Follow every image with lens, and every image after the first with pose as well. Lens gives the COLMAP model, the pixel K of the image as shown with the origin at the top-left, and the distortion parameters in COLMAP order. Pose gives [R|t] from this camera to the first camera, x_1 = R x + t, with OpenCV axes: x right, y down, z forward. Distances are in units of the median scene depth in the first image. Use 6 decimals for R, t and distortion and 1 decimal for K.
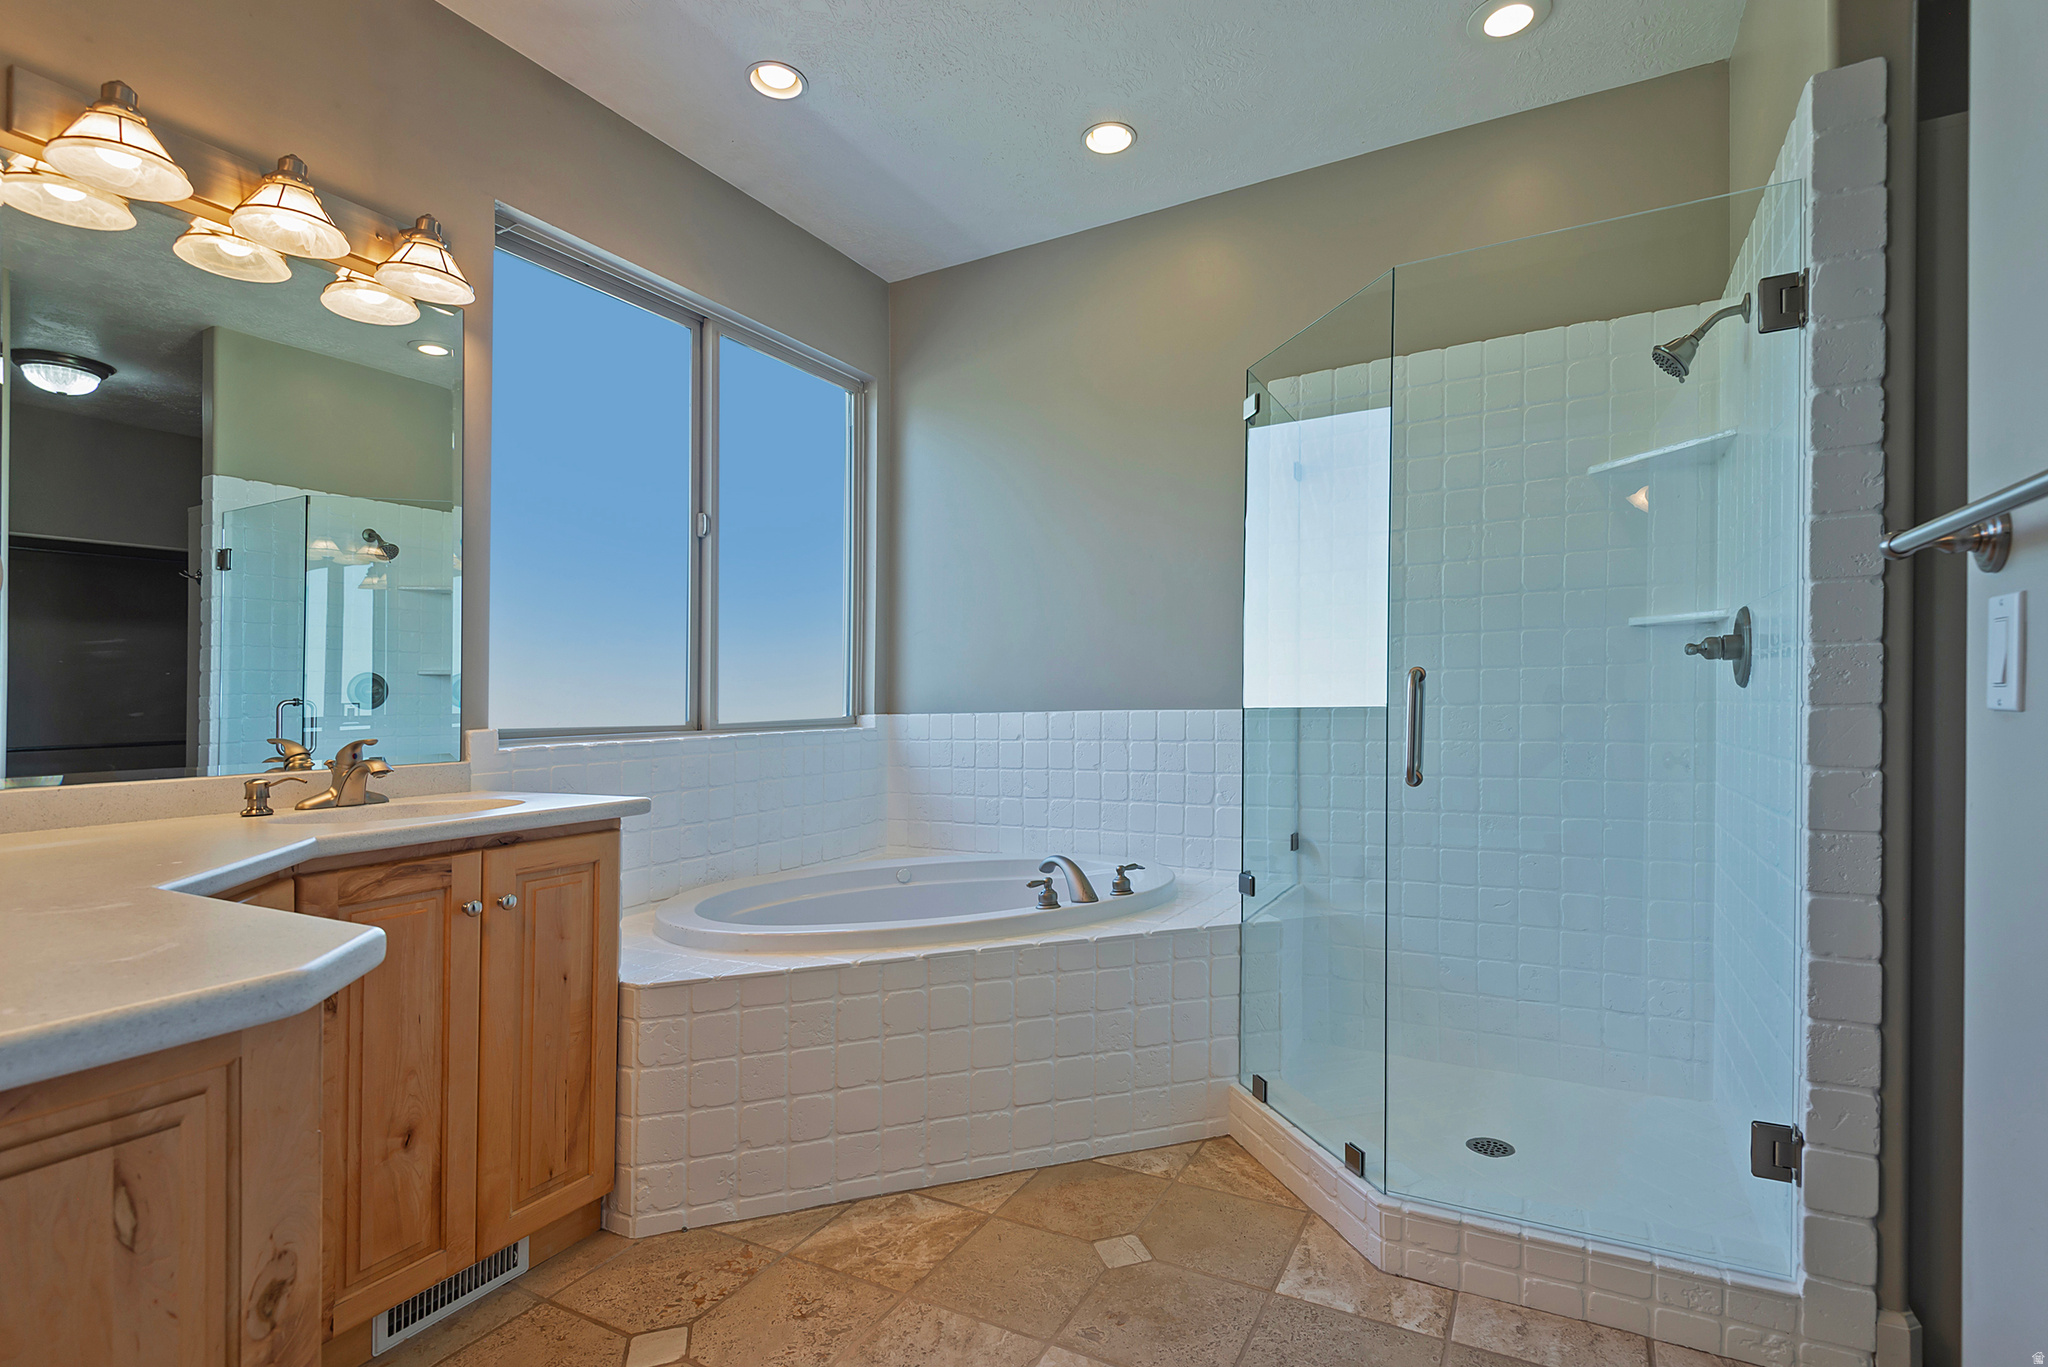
lens RADIAL K [[970.6, 0, 1026.0], [0, 970.6, 730.4], [0, 0, 1]] dist [0.035843, -0.033891]
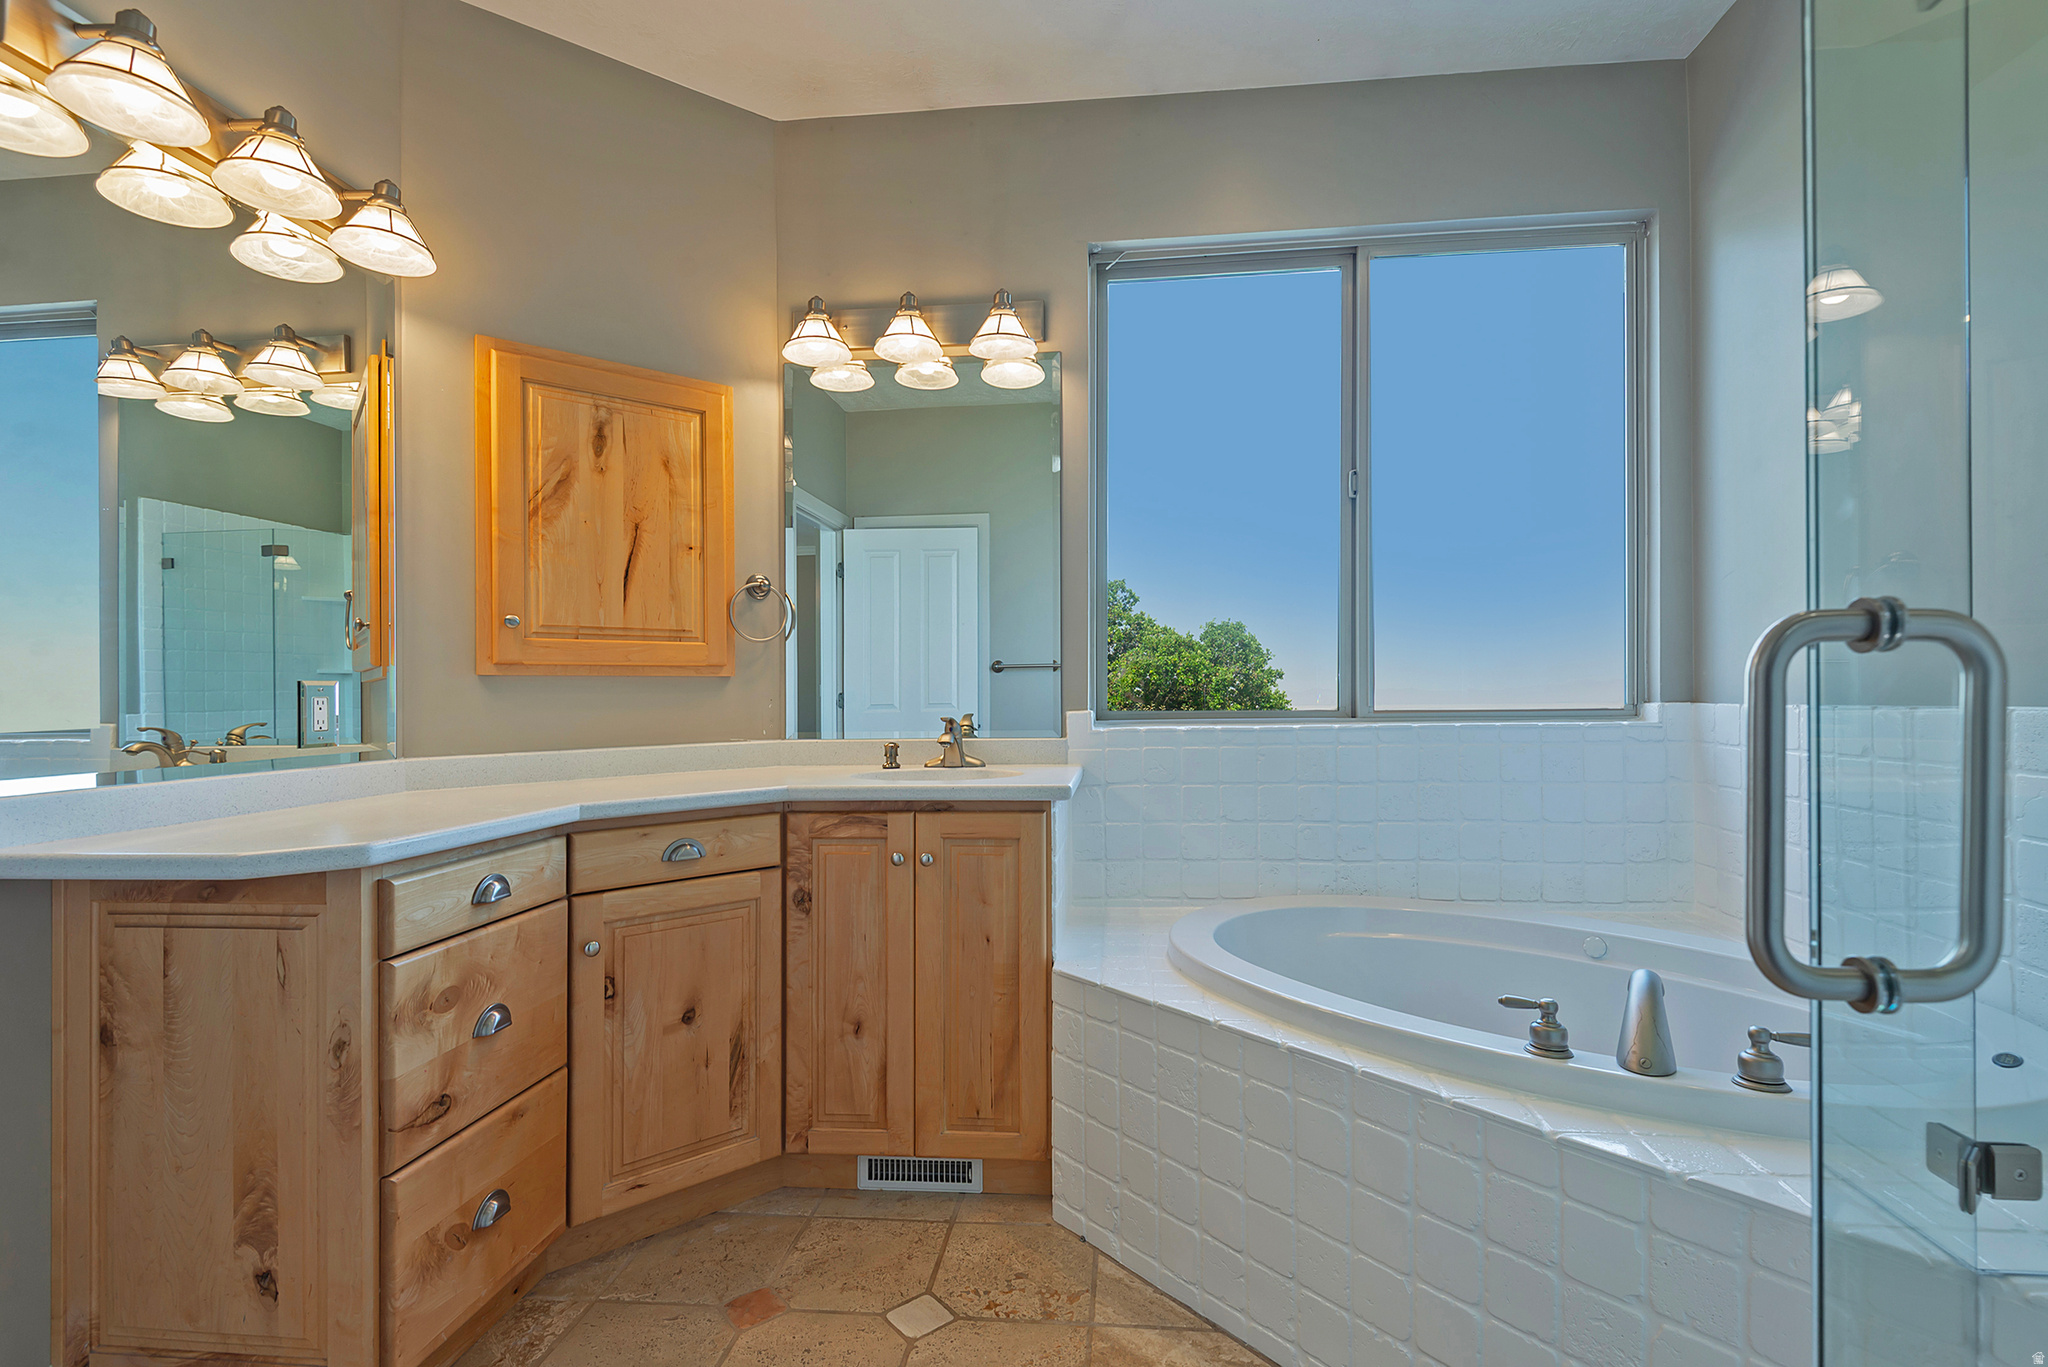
lens RADIAL K [[939.0, 0, 1024.0], [0, 939.0, 683.5], [0, 0, 1]] dist [0.038586, -0.030222]
pose [[0.386033, 0.004046, -0.922476, 0.499724], [-0.021581, 0.999756, -0.004646, -0.030454], [0.922233, 0.021702, 0.386026, 0.593258]]
